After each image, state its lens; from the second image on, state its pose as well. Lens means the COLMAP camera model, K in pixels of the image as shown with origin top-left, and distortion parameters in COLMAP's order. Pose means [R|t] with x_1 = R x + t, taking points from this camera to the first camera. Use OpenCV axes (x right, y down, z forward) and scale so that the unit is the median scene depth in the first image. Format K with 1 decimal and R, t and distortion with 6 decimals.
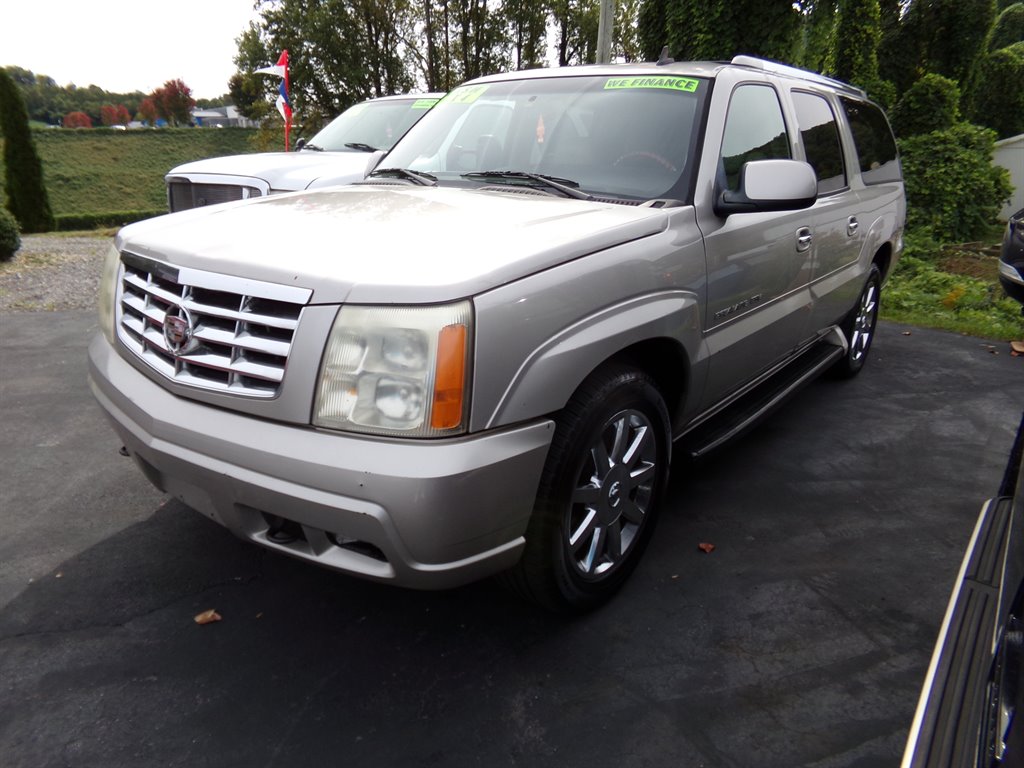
lens RADIAL K [[805.8, 0, 510.8], [0, 805.8, 388.1], [0, 0, 1]] dist [0.039441, -0.015011]
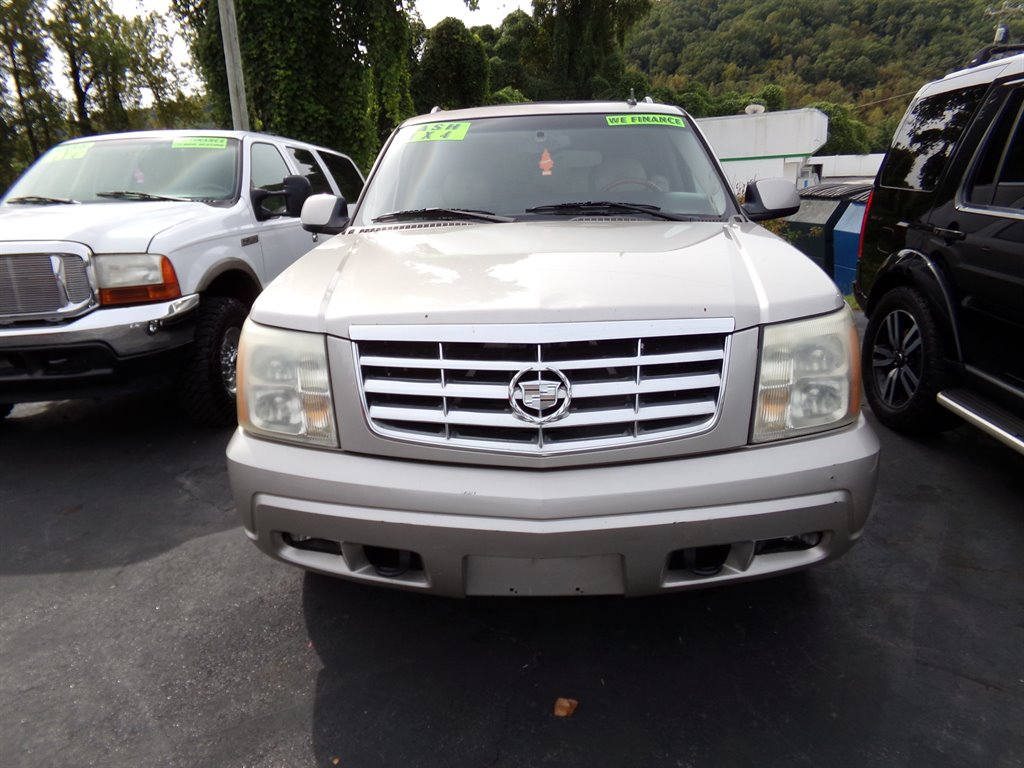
lens RADIAL K [[818.4, 0, 464.2], [0, 818.4, 382.5], [0, 0, 1]] dist [0.034260, -0.001222]
pose [[0.765449, -0.201234, 0.611222, -0.301664], [0.228679, 0.972910, 0.033932, -0.039919], [-0.601493, 0.113800, 0.790731, 0.097098]]
